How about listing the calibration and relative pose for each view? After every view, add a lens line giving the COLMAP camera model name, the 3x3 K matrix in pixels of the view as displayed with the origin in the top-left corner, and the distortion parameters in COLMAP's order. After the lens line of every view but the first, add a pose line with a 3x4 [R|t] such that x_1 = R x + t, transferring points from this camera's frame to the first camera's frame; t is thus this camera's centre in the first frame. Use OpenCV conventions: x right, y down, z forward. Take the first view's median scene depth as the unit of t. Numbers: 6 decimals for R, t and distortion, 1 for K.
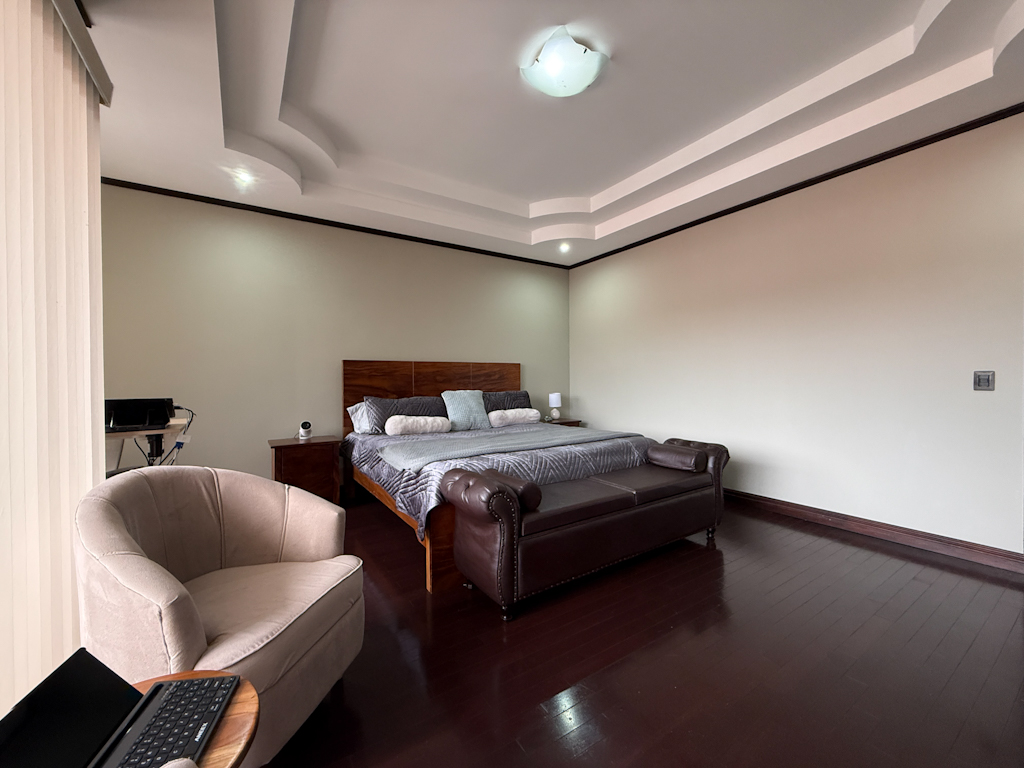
lens RADIAL K [[408.0, 0, 507.4], [0, 408.0, 384.1], [0, 0, 1]] dist [-0.001640, -0.000083]
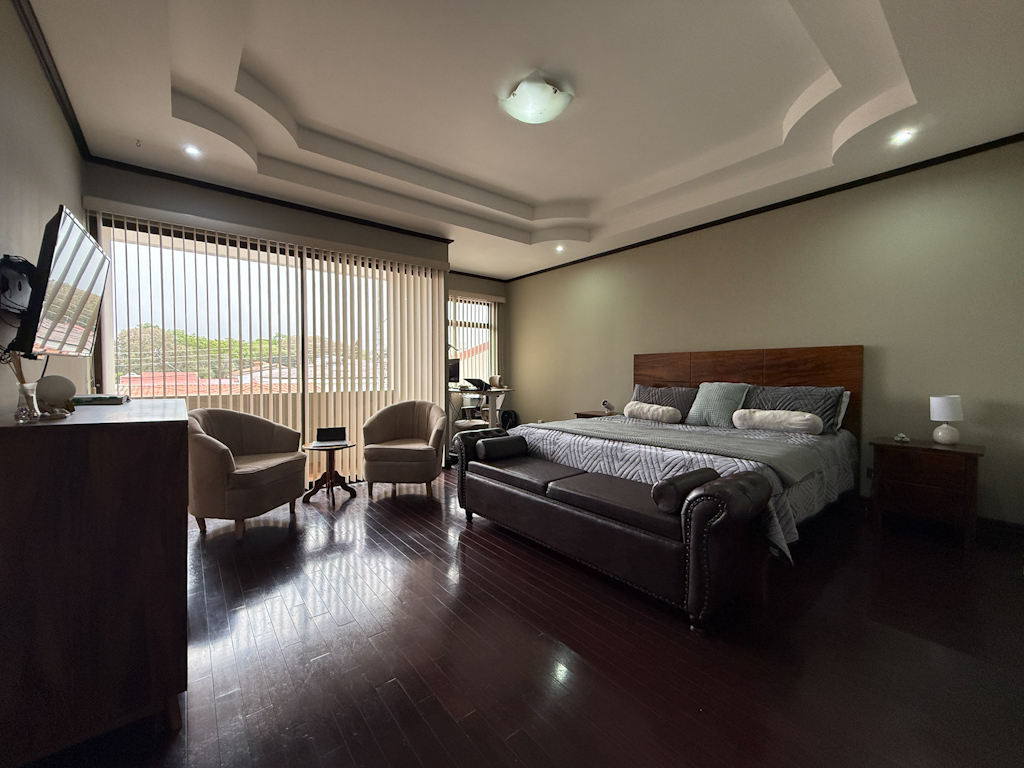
lens RADIAL K [[408.0, 0, 507.4], [0, 408.0, 384.1], [0, 0, 1]] dist [-0.001640, -0.000083]
pose [[0.092130, 0.036092, -0.995093, 0.727926], [-0.010026, 0.999326, 0.035318, -0.008118], [0.995697, 0.006723, 0.092429, 0.449643]]
